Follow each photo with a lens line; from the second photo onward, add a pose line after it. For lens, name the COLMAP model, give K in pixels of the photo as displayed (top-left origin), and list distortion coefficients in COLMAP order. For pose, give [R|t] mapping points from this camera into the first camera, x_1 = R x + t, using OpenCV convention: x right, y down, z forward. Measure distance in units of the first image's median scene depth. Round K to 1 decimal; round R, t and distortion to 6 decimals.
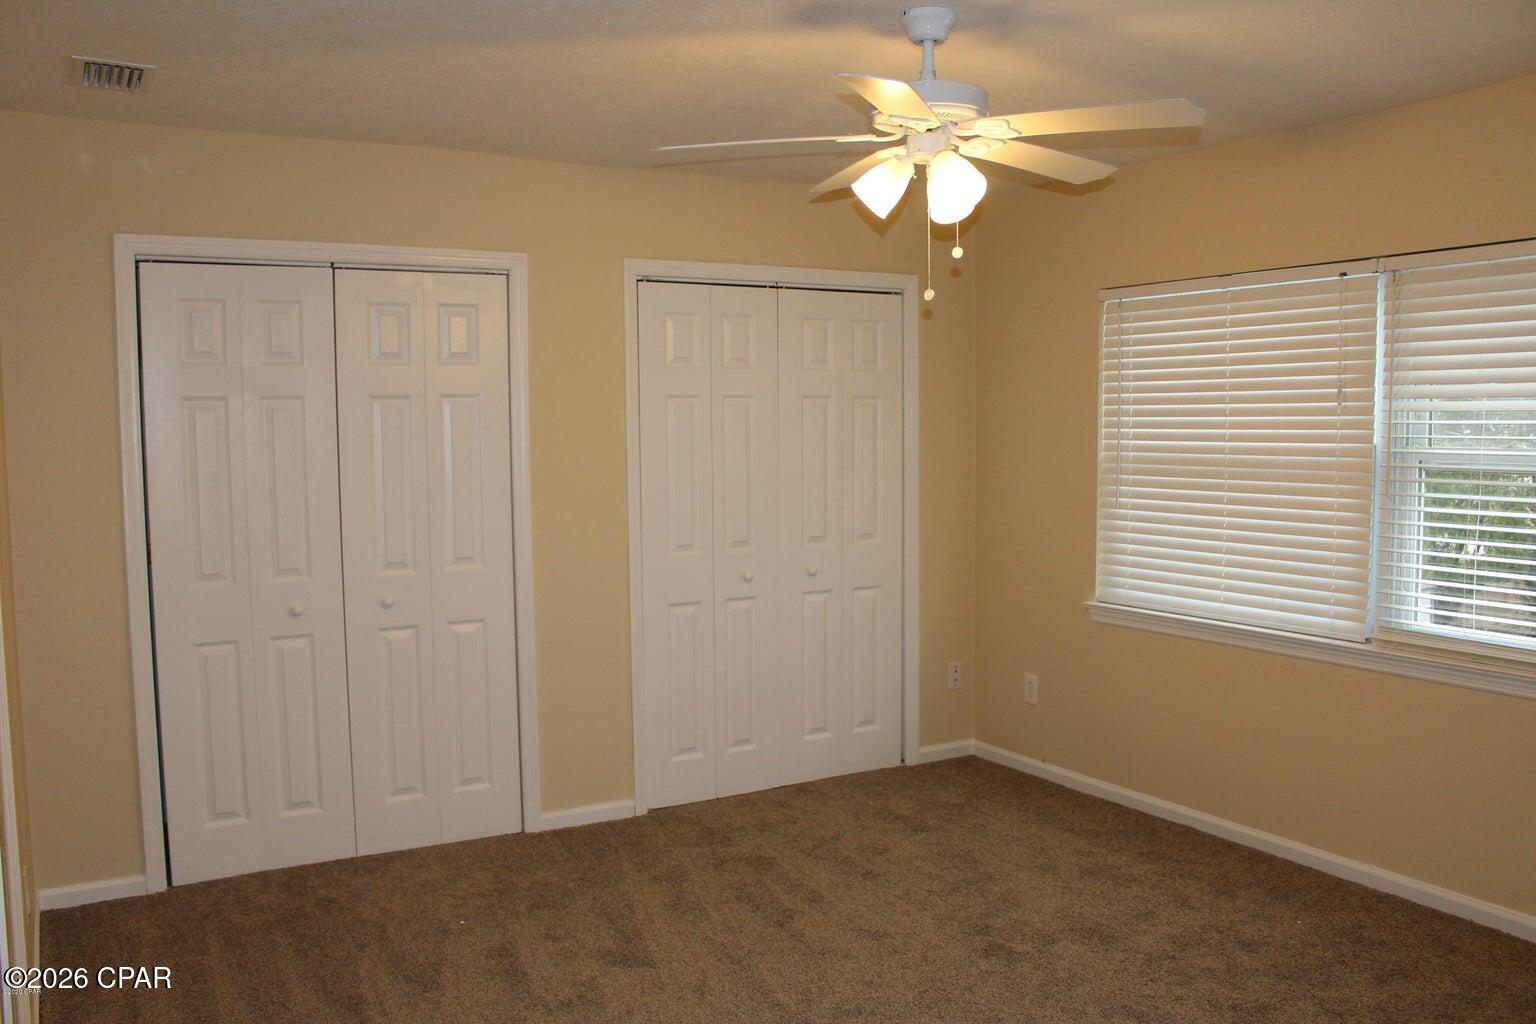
lens RADIAL K [[1283.8, 0, 768.7], [0, 1283.8, 515.8], [0, 0, 1]] dist [-0.150097, 0.120648]
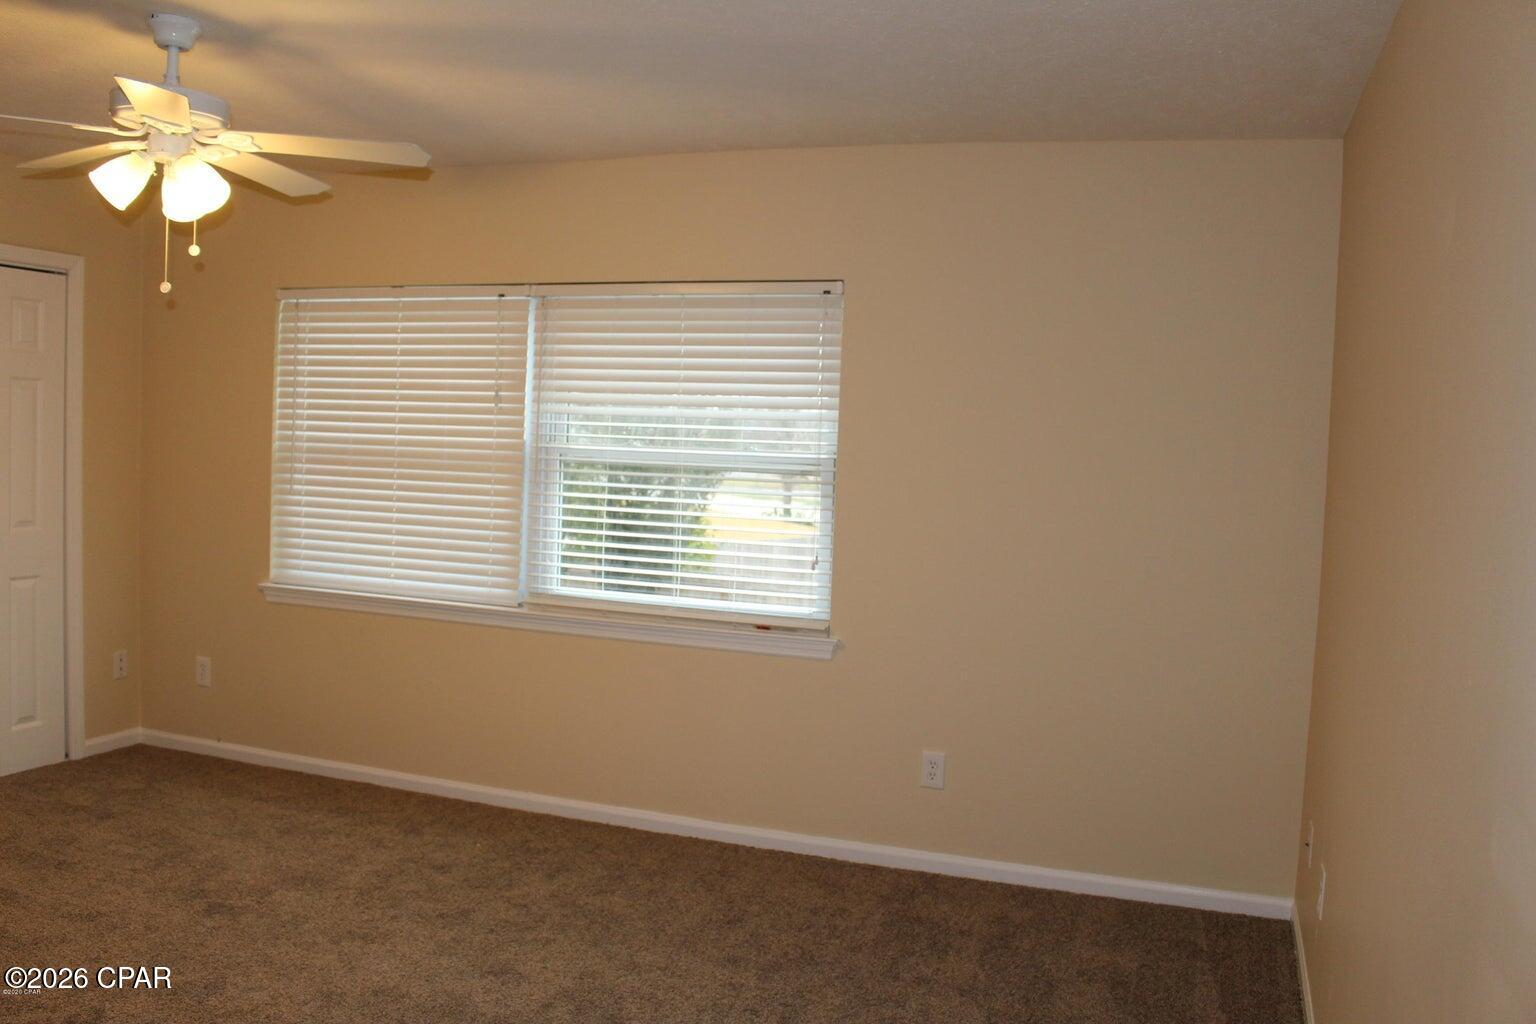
lens RADIAL K [[1283.8, 0, 780.0], [0, 1283.8, 517.5], [0, 0, 1]] dist [-0.150097, 0.120648]
pose [[0.765796, -0.006681, 0.643048, -0.124131], [0.004340, 0.999977, 0.005222, 0.012727], [-0.643068, -0.001208, 0.765808, -0.101873]]
